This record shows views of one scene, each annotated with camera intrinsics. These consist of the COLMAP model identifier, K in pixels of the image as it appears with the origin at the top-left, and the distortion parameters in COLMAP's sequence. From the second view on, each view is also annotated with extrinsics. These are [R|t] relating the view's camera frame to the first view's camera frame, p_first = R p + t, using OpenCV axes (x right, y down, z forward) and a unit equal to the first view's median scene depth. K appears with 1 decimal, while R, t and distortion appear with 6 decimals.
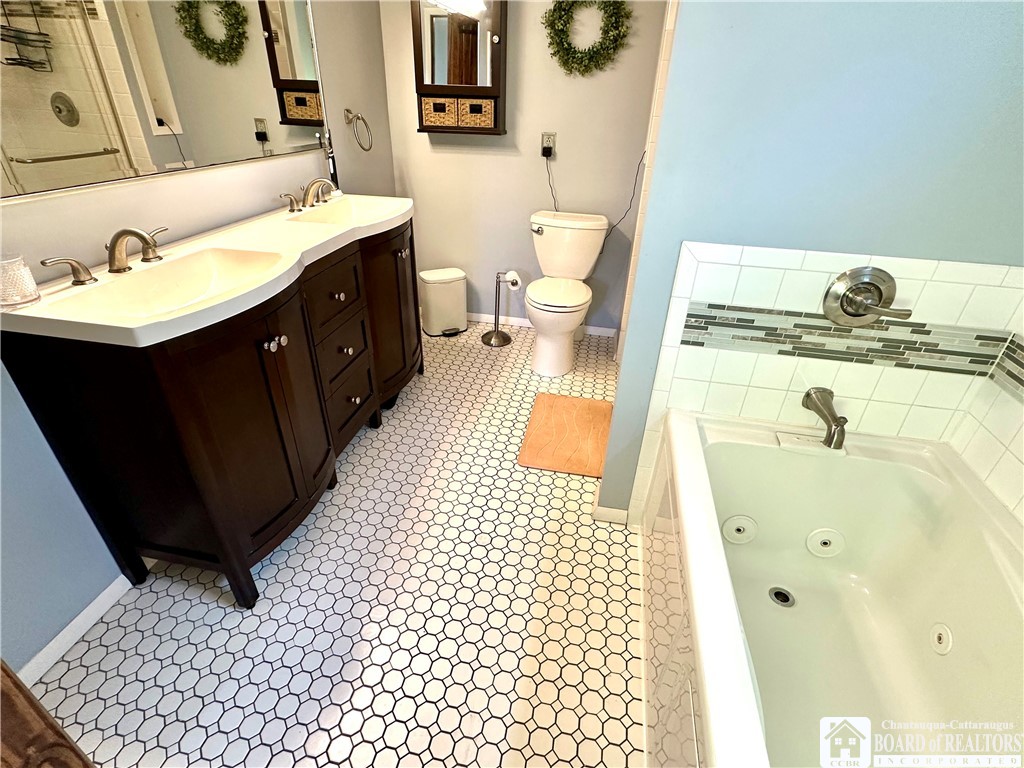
lens RADIAL K [[490.5, 0, 512.7], [0, 490.5, 383.8], [0, 0, 1]] dist [-0.003514, -0.000764]
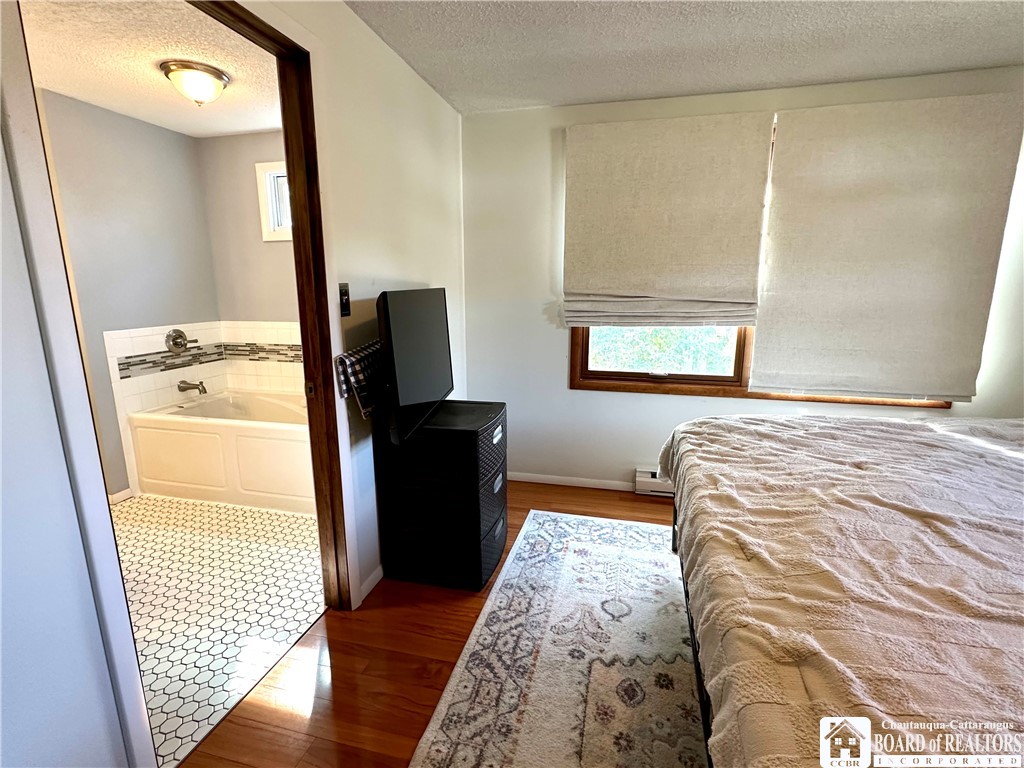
lens RADIAL K [[490.5, 0, 511.9], [0, 490.5, 381.6], [0, 0, 1]] dist [-0.003514, -0.000764]
pose [[0.034578, -0.219208, 0.975065, -1.793257], [0.511015, 0.842340, 0.171248, 0.463630], [-0.858876, 0.492352, 0.141146, -0.787269]]
